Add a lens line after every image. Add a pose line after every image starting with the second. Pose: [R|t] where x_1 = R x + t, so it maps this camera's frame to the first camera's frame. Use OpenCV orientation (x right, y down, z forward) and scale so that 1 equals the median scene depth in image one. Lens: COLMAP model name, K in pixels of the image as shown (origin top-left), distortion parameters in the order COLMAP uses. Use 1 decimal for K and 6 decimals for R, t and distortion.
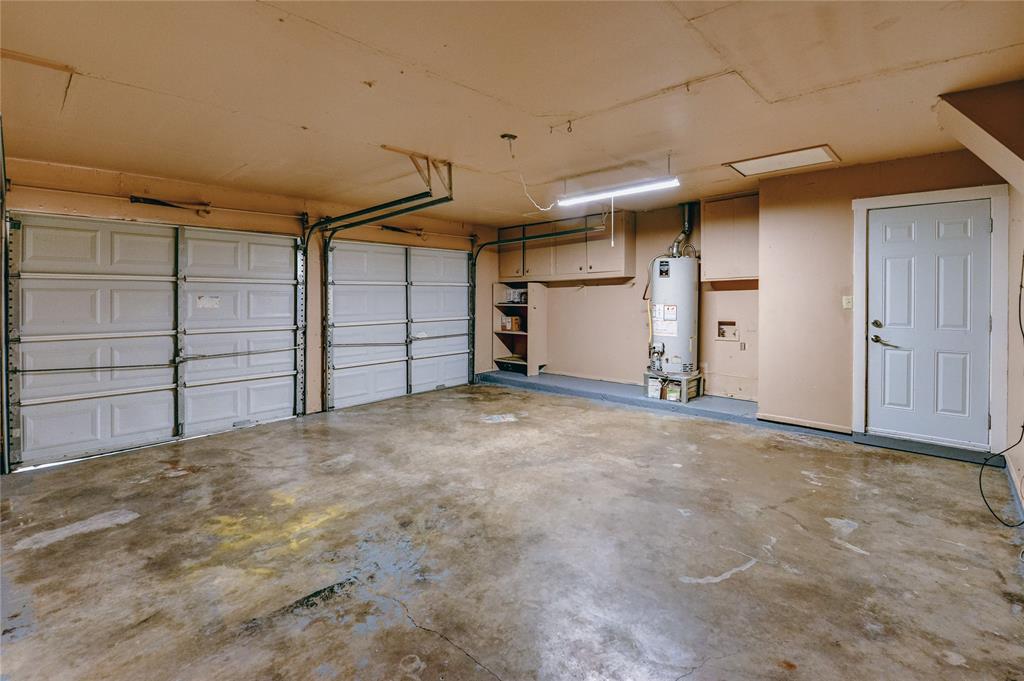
lens RADIAL K [[456.7, 0, 511.0], [0, 456.7, 308.9], [0, 0, 1]] dist [-0.013203, -0.000650]
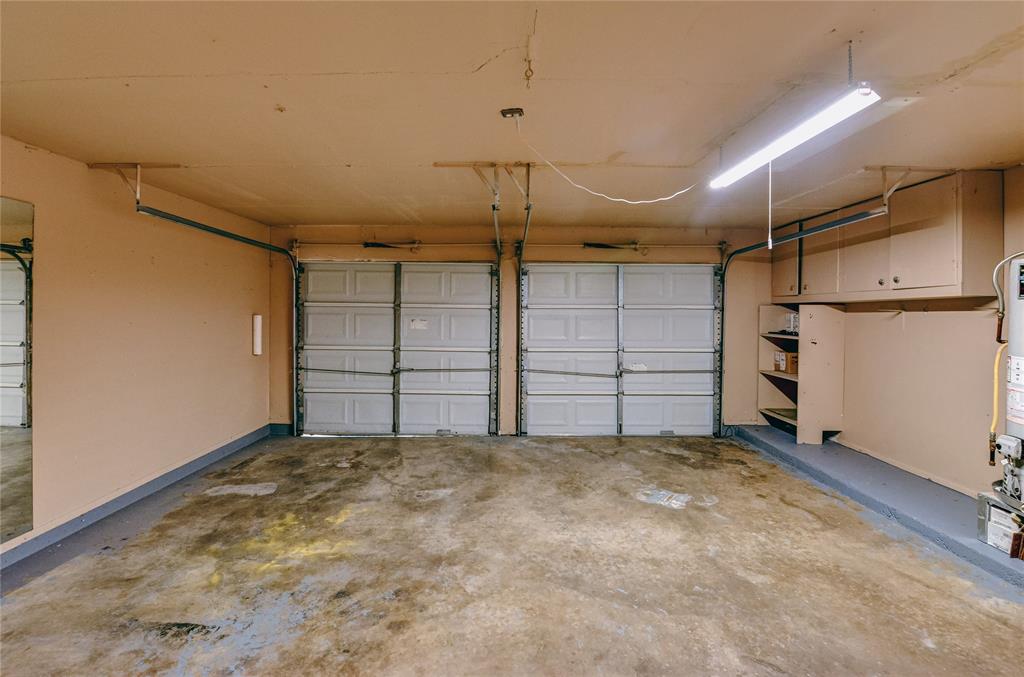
lens RADIAL K [[451.3, 0, 515.5], [0, 451.3, 315.1], [0, 0, 1]] dist [-0.000750, -0.008412]
pose [[0.687263, 0.017808, -0.726190, 0.401826], [-0.030482, 0.999526, -0.004337, -0.046075], [0.725768, 0.025116, 0.687480, 0.413155]]
